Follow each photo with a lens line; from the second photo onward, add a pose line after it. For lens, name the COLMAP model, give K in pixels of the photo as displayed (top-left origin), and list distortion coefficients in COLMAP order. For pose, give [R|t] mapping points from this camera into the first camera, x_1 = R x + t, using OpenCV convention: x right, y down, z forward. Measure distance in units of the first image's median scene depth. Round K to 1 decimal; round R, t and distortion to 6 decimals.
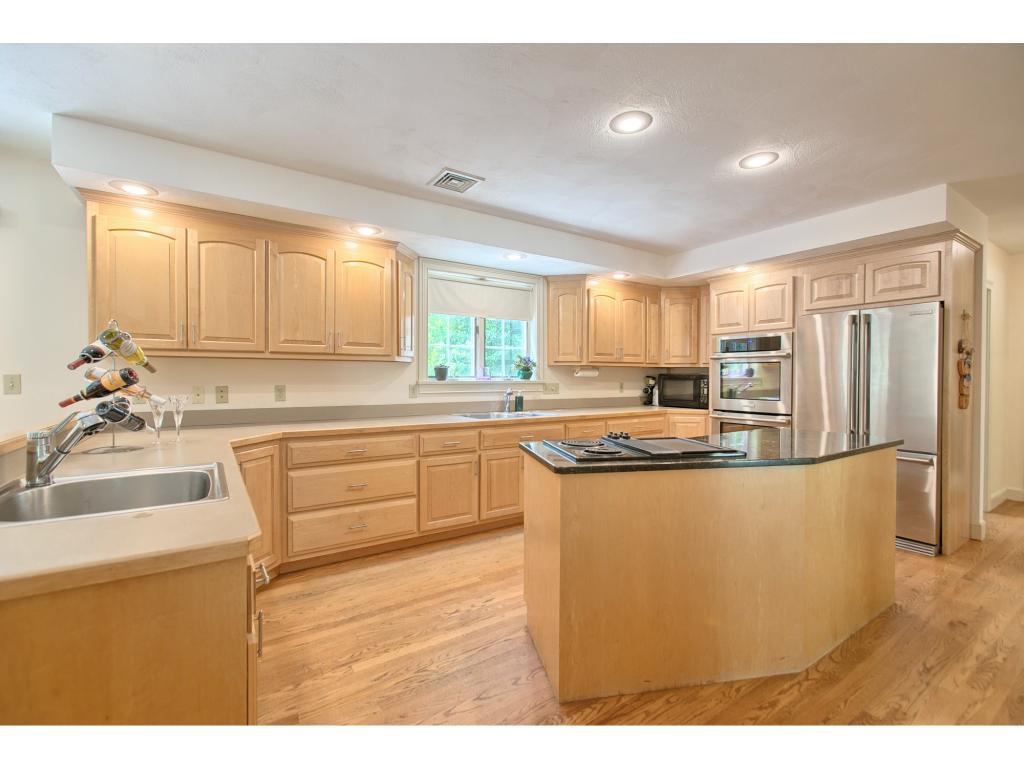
lens RADIAL K [[454.1, 0, 511.2], [0, 454.1, 385.5], [0, 0, 1]] dist [-0.001727, 0.002873]
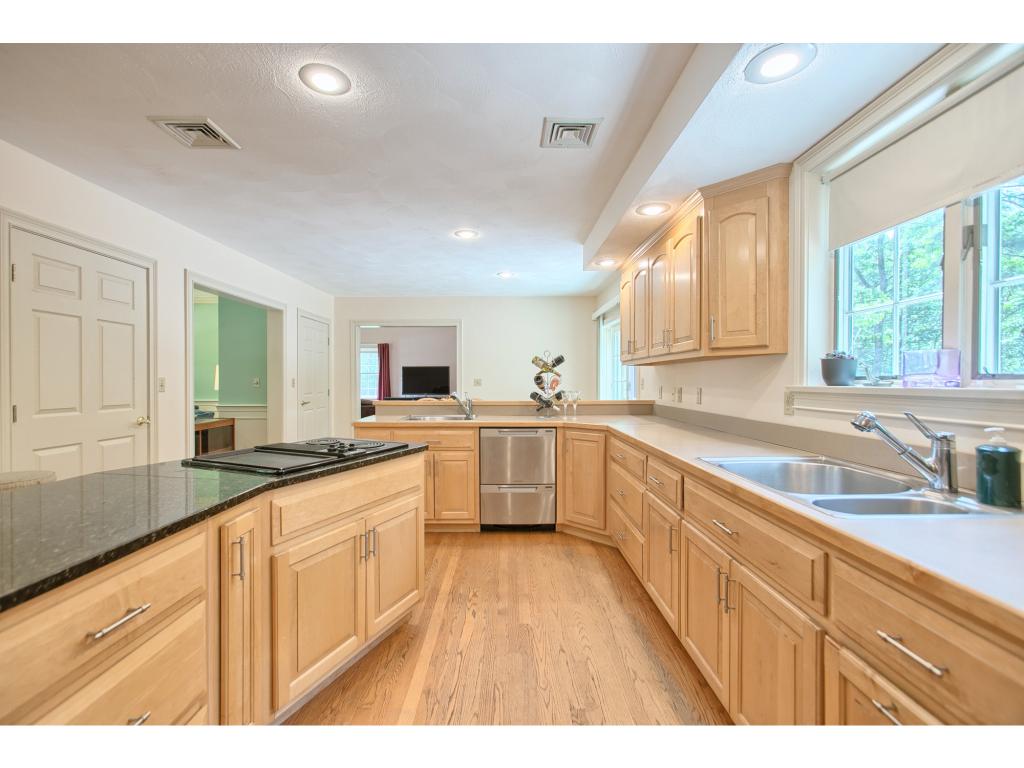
lens RADIAL K [[454.1, 0, 507.7], [0, 454.1, 384.3], [0, 0, 1]] dist [-0.001727, 0.002873]
pose [[-0.558528, 0.003507, -0.829478, 0.390901], [-0.012514, 0.999842, 0.012653, -0.012344], [0.829391, 0.017447, -0.558395, 0.882500]]
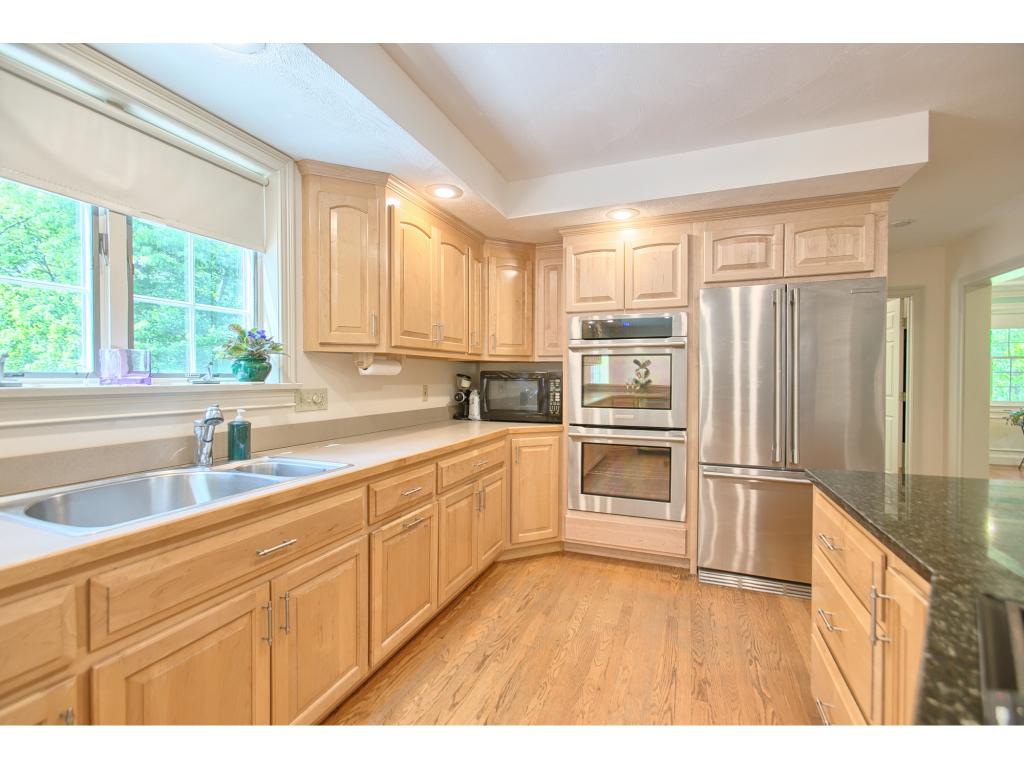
lens RADIAL K [[454.1, 0, 503.7], [0, 454.1, 381.6], [0, 0, 1]] dist [-0.001727, 0.002873]
pose [[0.829715, -0.006313, 0.558152, -0.012479], [0.009762, 0.999947, -0.003201, -0.009310], [-0.558102, 0.008105, 0.829732, 0.508677]]
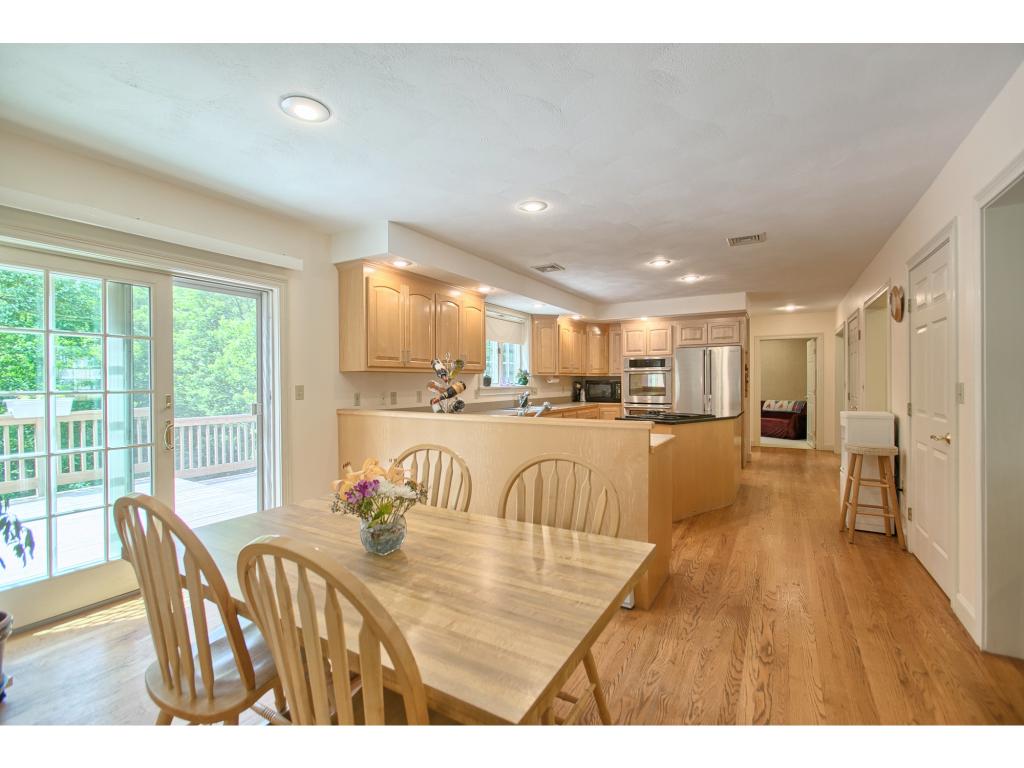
lens RADIAL K [[454.1, 0, 508.5], [0, 454.1, 386.0], [0, 0, 1]] dist [-0.001727, 0.002873]
pose [[0.903375, -0.011008, 0.428711, -0.638323], [0.014750, 0.999877, -0.005409, -0.003564], [-0.428599, 0.011210, 0.903425, -0.293070]]
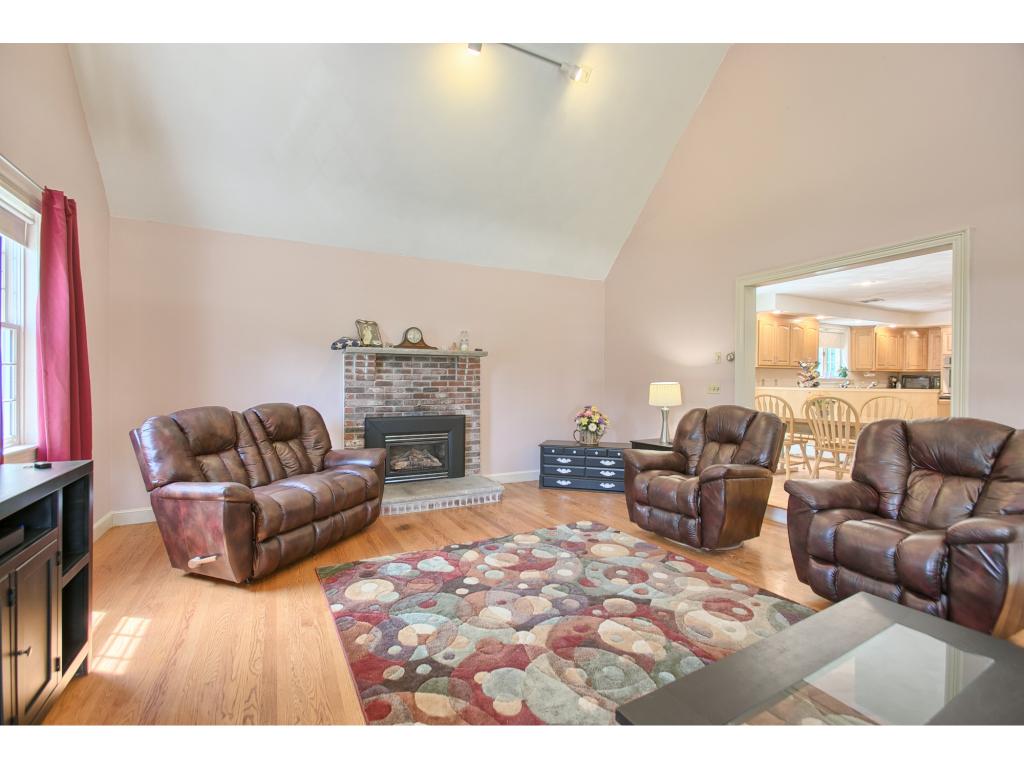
lens RADIAL K [[454.1, 0, 504.5], [0, 454.1, 382.0], [0, 0, 1]] dist [-0.001727, 0.002873]
pose [[0.993706, 0.003869, -0.111954, -1.252933], [-0.005391, 0.999897, -0.013302, 0.041890], [0.111891, 0.013822, 0.993624, -1.193201]]
